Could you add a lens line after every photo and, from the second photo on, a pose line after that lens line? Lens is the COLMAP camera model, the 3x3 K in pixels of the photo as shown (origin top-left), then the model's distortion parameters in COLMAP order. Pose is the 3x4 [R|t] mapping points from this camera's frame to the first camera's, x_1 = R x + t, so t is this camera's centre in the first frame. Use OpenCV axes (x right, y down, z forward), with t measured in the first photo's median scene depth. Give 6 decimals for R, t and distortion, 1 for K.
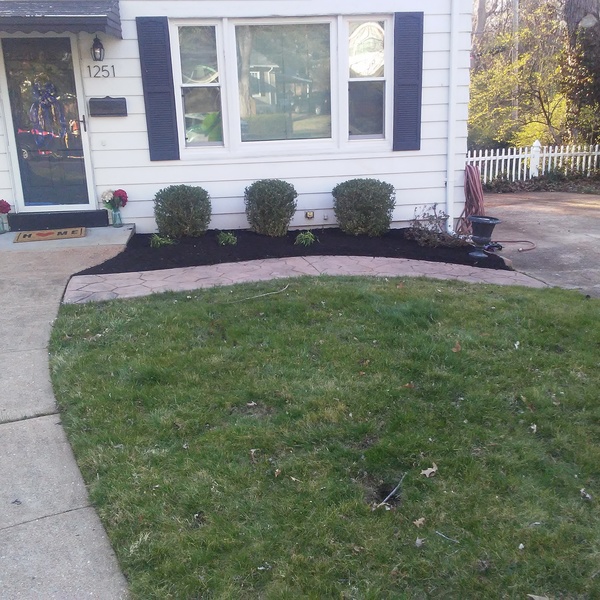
lens RADIAL K [[692.0, 0, 302.8], [0, 692.0, 304.2], [0, 0, 1]] dist [0.061557, 0.000000]
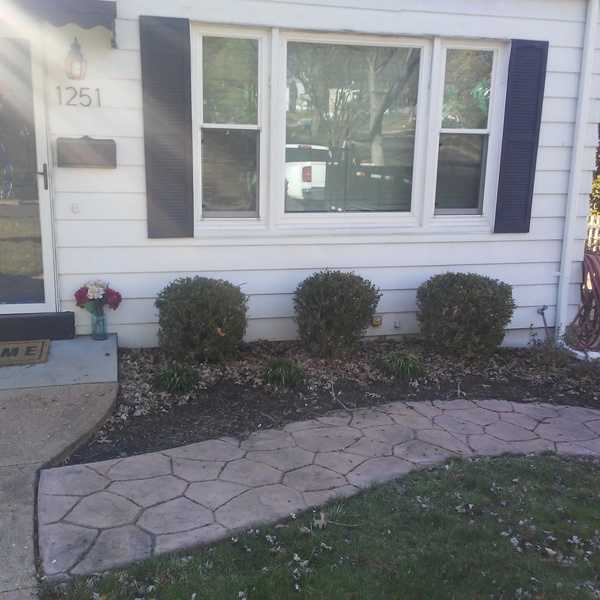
lens RADIAL K [[692.0, 0, 292.2], [0, 692.0, 306.9], [0, 0, 1]] dist [0.061557, 0.000000]
pose [[0.989329, 0.017494, 0.144643, -0.180280], [-0.007160, 0.997404, -0.071656, -0.098707], [-0.145521, 0.069856, 0.986886, 0.357778]]
